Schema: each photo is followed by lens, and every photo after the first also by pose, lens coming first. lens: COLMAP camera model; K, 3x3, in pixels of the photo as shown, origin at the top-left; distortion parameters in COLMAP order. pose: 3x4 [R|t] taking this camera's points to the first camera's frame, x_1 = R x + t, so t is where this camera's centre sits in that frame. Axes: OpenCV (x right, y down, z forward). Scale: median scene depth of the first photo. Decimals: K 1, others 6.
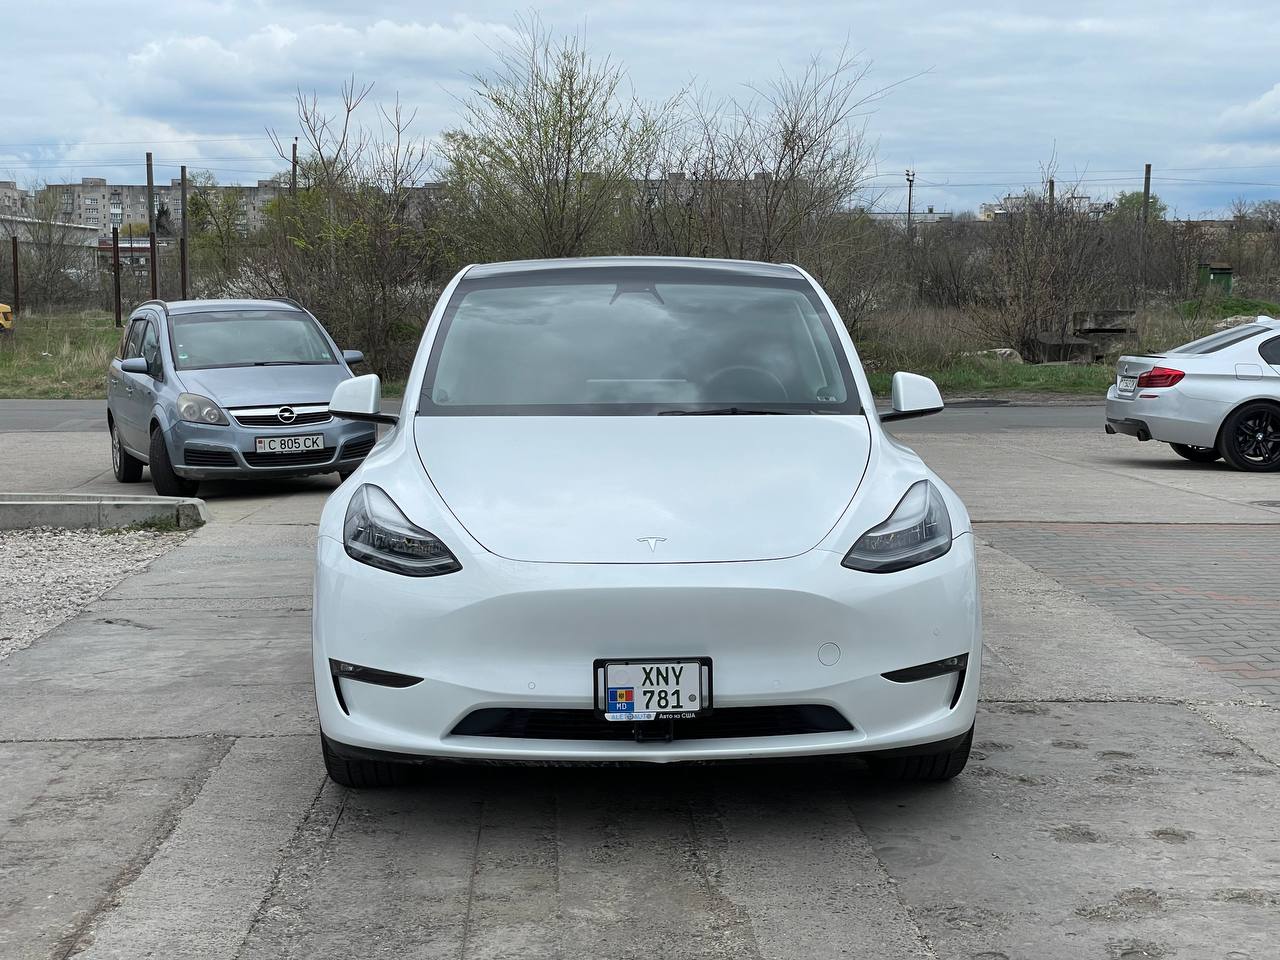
lens RADIAL K [[1885.6, 0, 658.5], [0, 1885.6, 478.4], [0, 0, 1]] dist [0.139131, -0.206488]
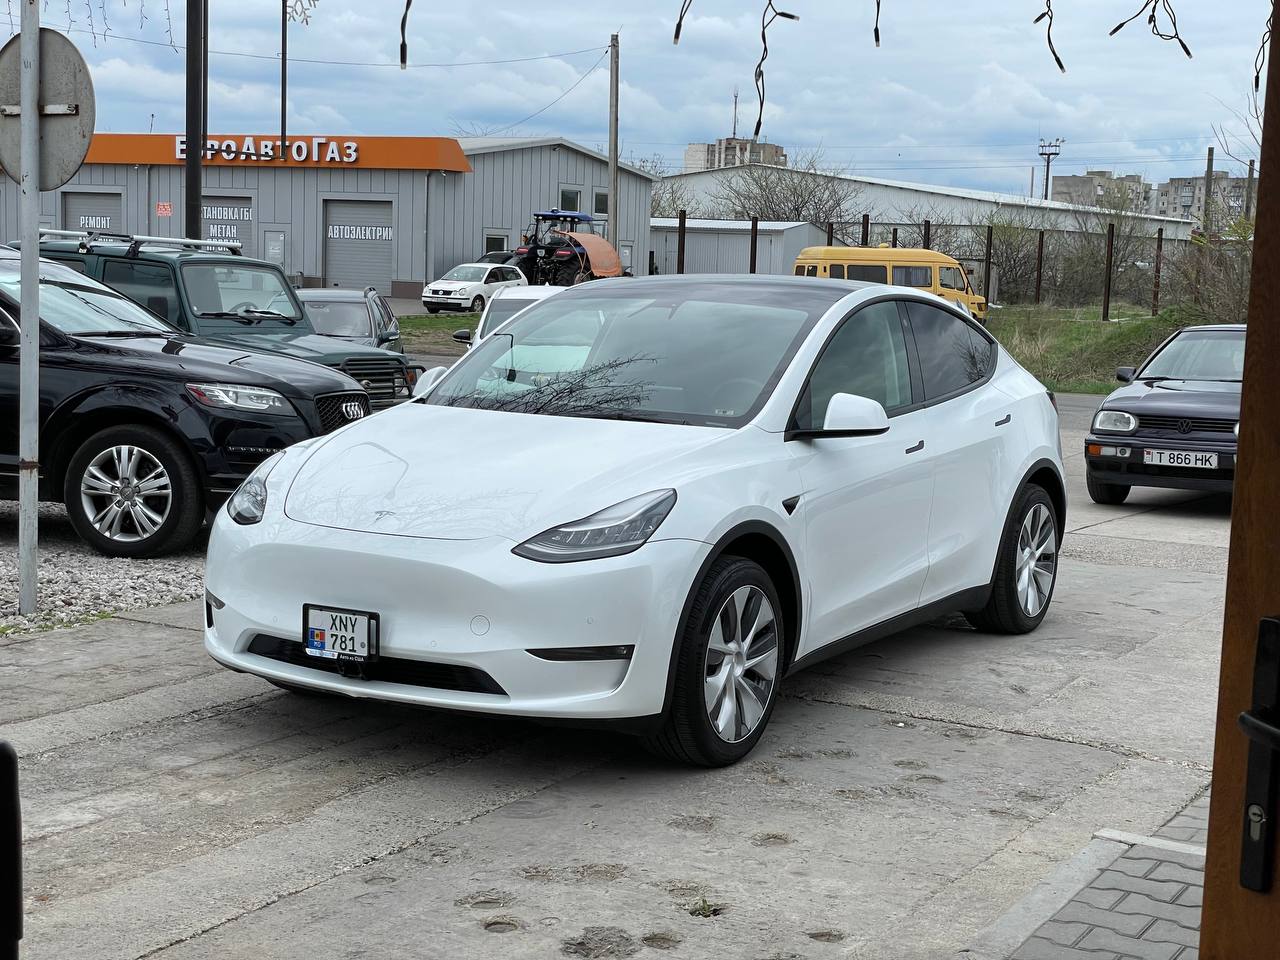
lens RADIAL K [[1885.6, 0, 658.5], [0, 1885.6, 478.4], [0, 0, 1]] dist [0.139131, -0.206488]
pose [[0.844090, 0.087051, -0.529089, 0.799198], [-0.085050, 0.995978, 0.028183, -0.039065], [0.529414, 0.021210, 0.848098, 0.075085]]
